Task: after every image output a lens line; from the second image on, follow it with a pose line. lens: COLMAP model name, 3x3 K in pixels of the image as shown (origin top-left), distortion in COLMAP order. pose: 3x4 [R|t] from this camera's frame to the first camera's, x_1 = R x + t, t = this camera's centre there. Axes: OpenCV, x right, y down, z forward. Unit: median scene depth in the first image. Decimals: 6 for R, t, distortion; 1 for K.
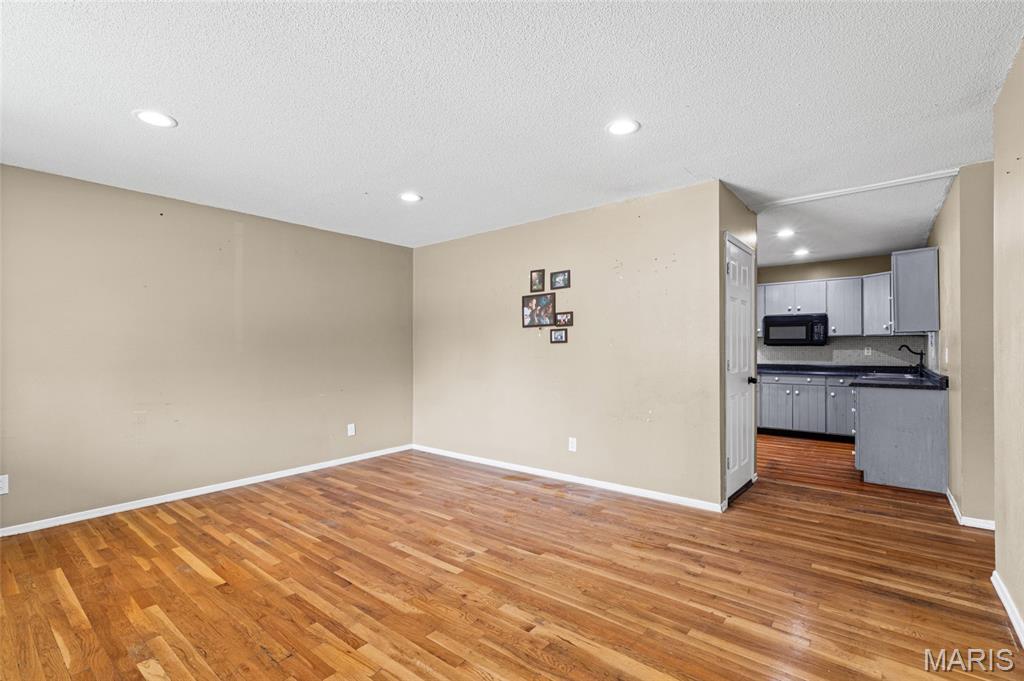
lens RADIAL K [[465.0, 0, 512.0], [0, 465.0, 363.4], [0, 0, 1]] dist [0.004654, 0.000559]
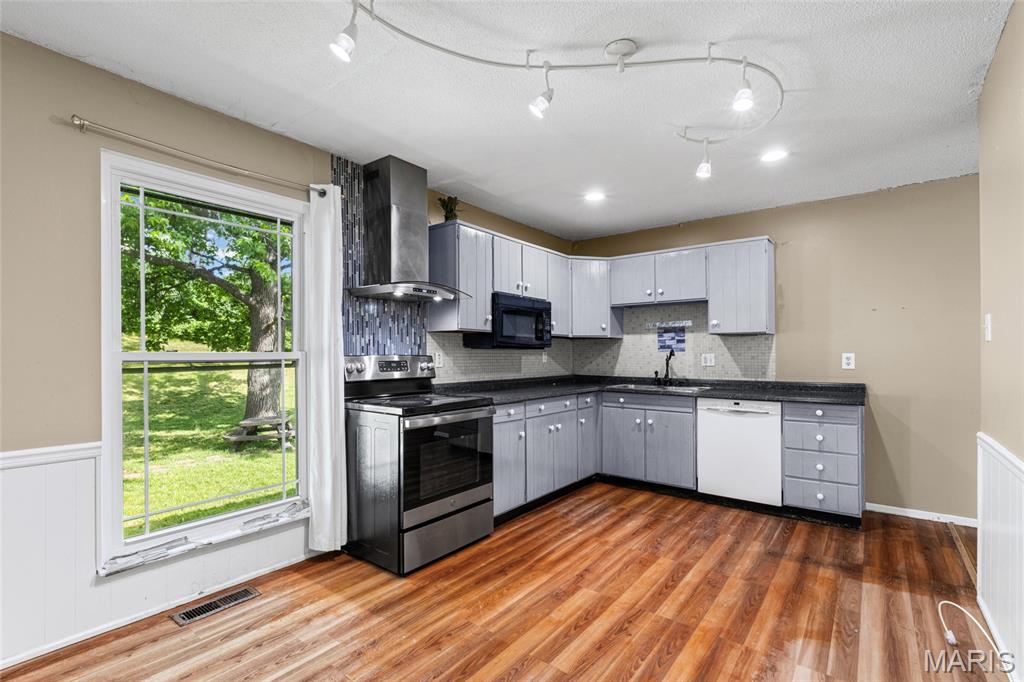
lens RADIAL K [[465.0, 0, 516.6], [0, 465.0, 359.4], [0, 0, 1]] dist [0.004654, 0.000559]
pose [[-0.026054, -0.007349, 0.999634, 0.007092], [0.030128, 0.999513, 0.008133, -0.029639], [-0.999206, 0.030329, -0.025820, 1.050260]]
